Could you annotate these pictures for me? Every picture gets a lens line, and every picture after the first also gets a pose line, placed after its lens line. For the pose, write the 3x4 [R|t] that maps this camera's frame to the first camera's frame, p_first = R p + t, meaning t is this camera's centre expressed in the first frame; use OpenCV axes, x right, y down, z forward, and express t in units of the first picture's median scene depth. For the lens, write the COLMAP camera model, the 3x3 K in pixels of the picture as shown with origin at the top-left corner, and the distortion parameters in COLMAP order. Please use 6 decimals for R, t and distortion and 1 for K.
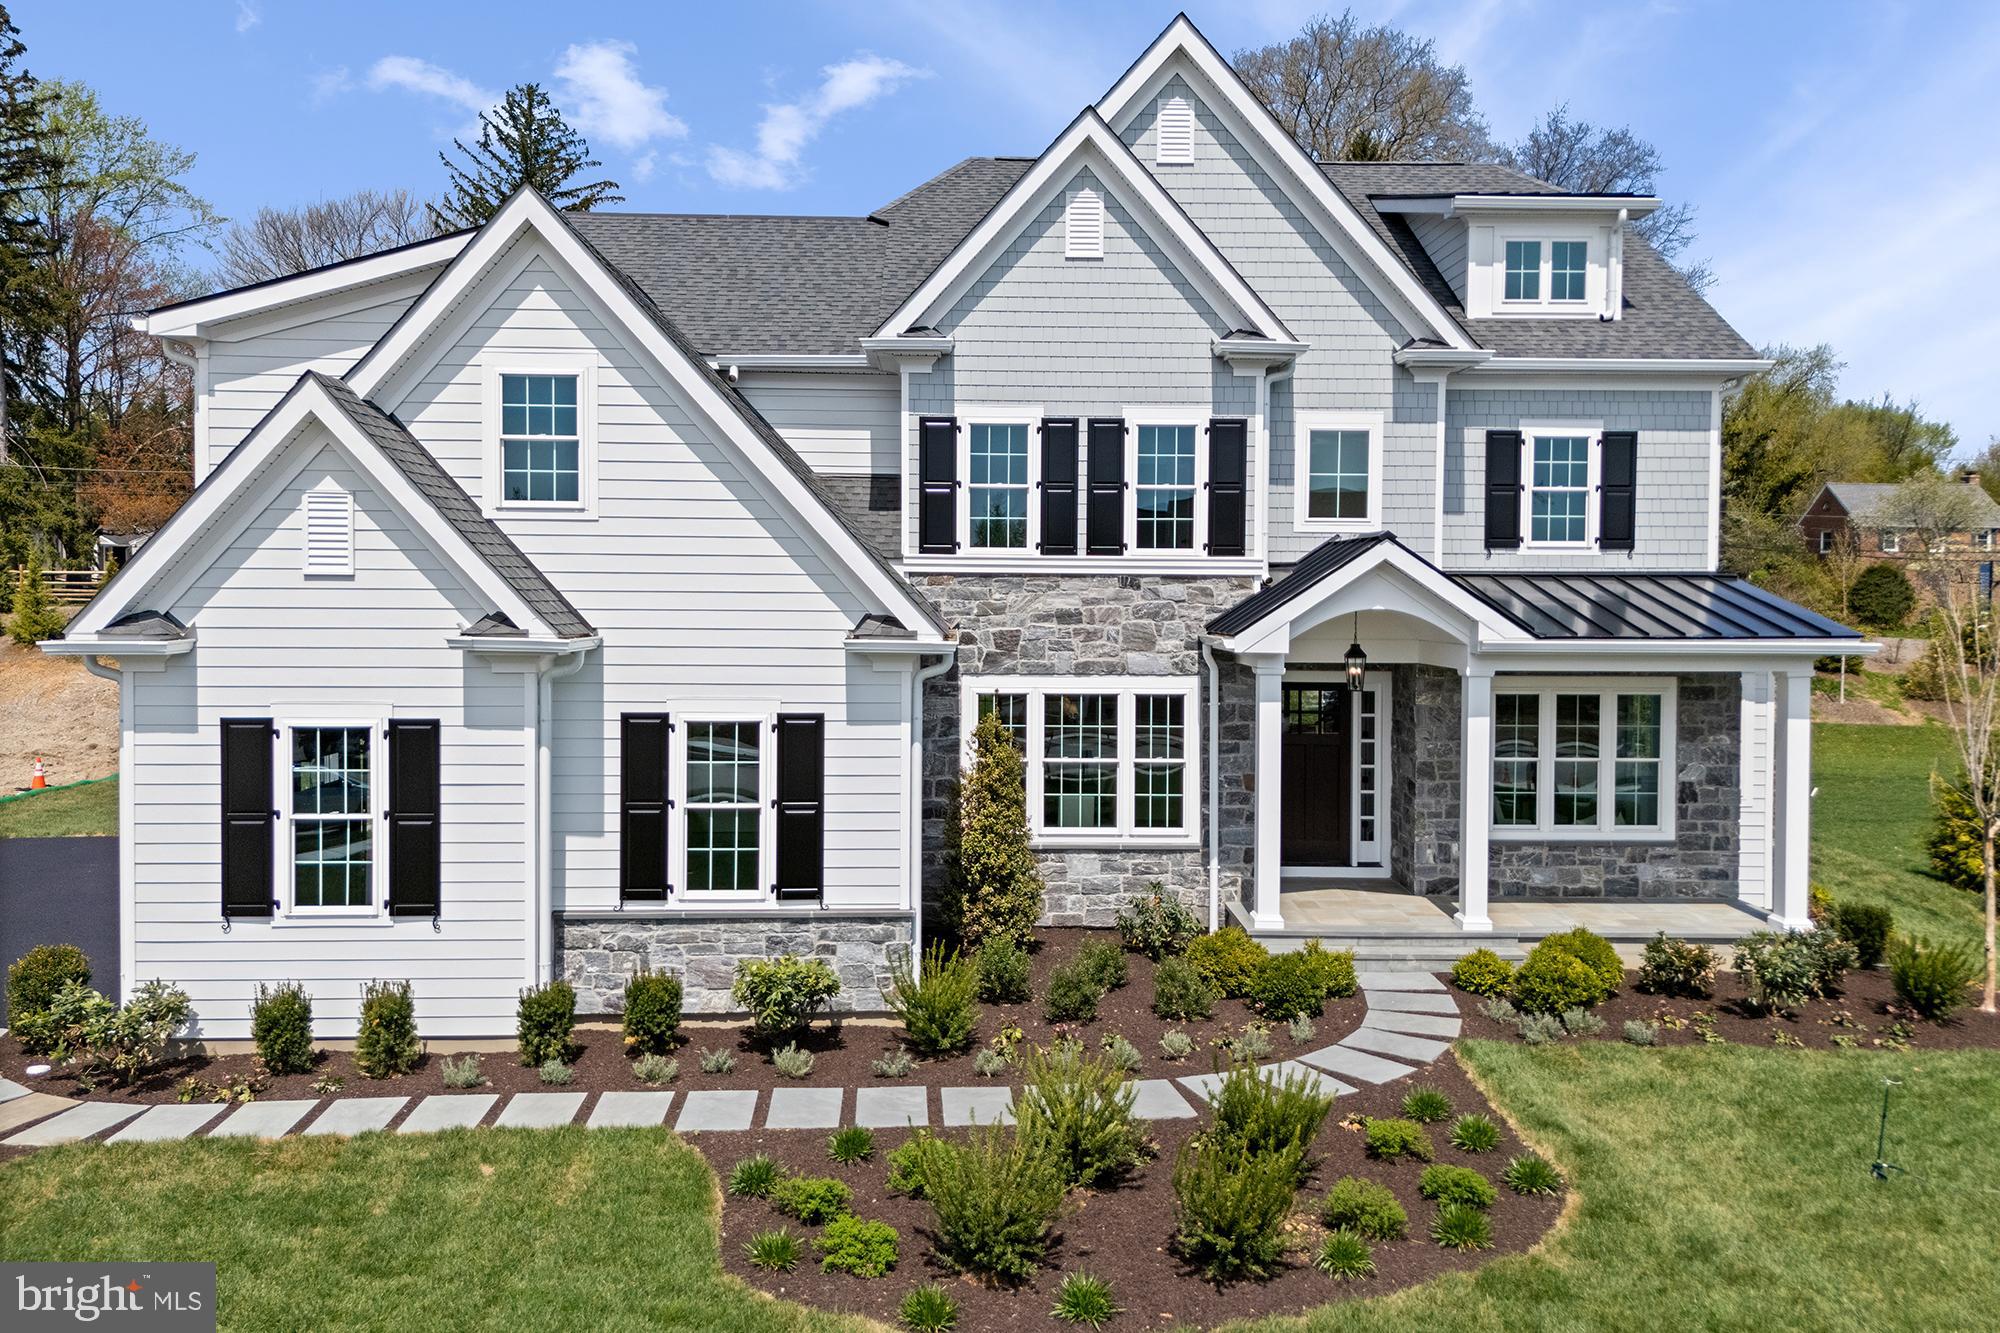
lens RADIAL K [[1446.6, 0, 1000.0], [0, 1446.6, 666.5], [0, 0, 1]] dist [0.027473, -0.003248]
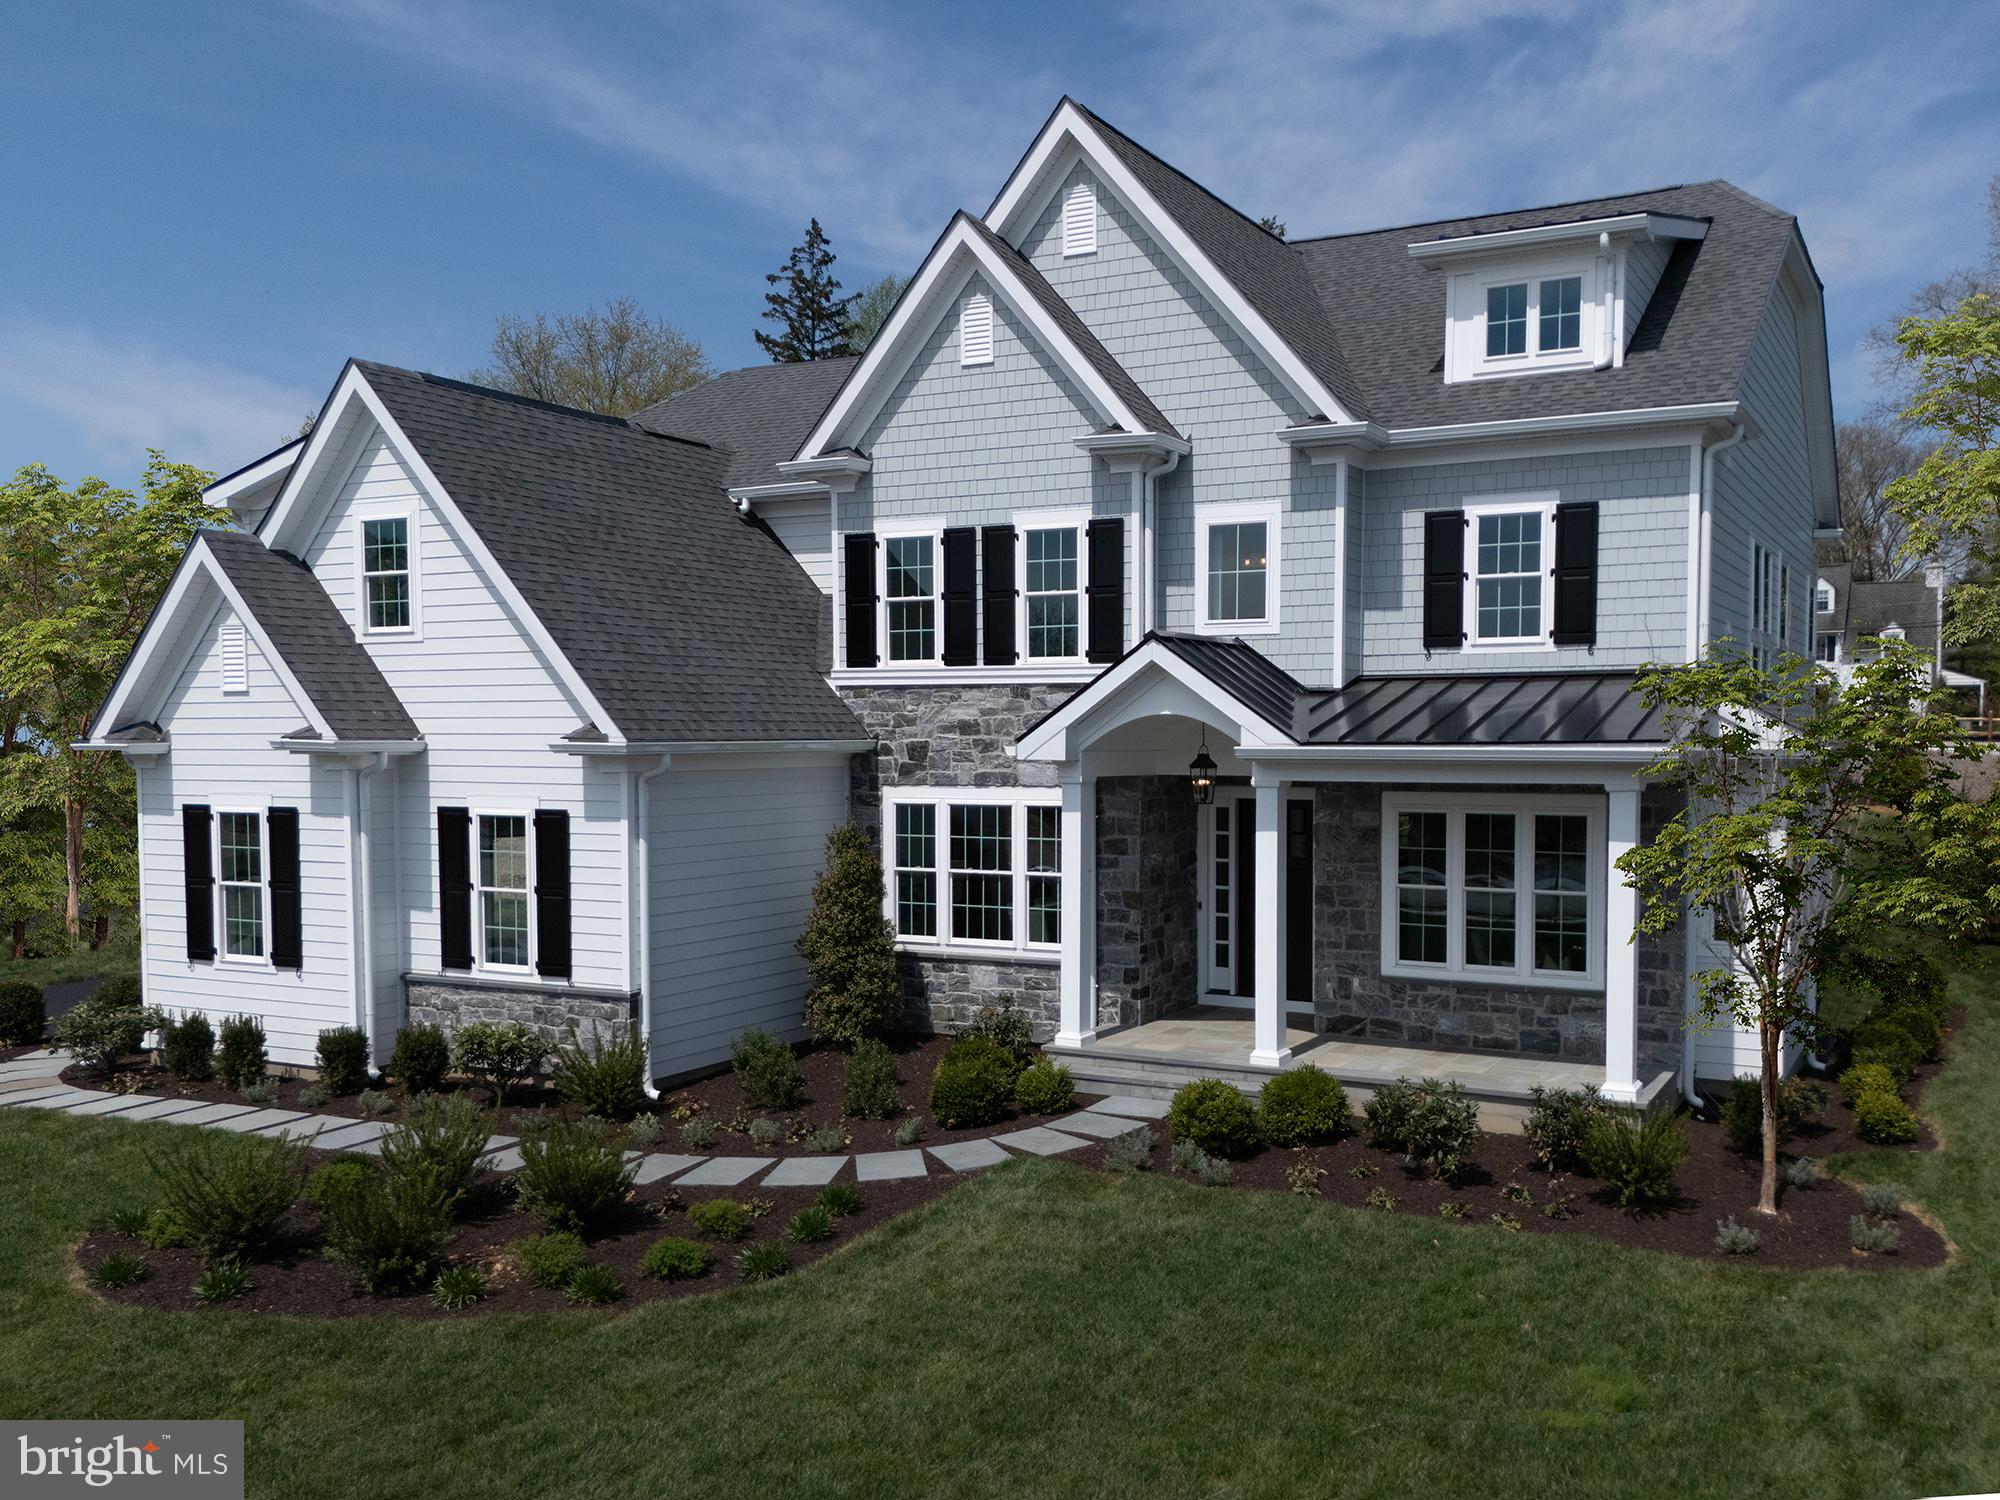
lens RADIAL K [[1597.7, 0, 1260.0], [0, 1597.7, 833.5], [0, 0, 1]] dist [0.086762, -0.126505]
pose [[0.901476, 0.020331, -0.432351, 0.709823], [-0.014764, 0.999759, 0.016229, 0.017931], [0.432577, -0.008247, 0.901559, 0.087371]]
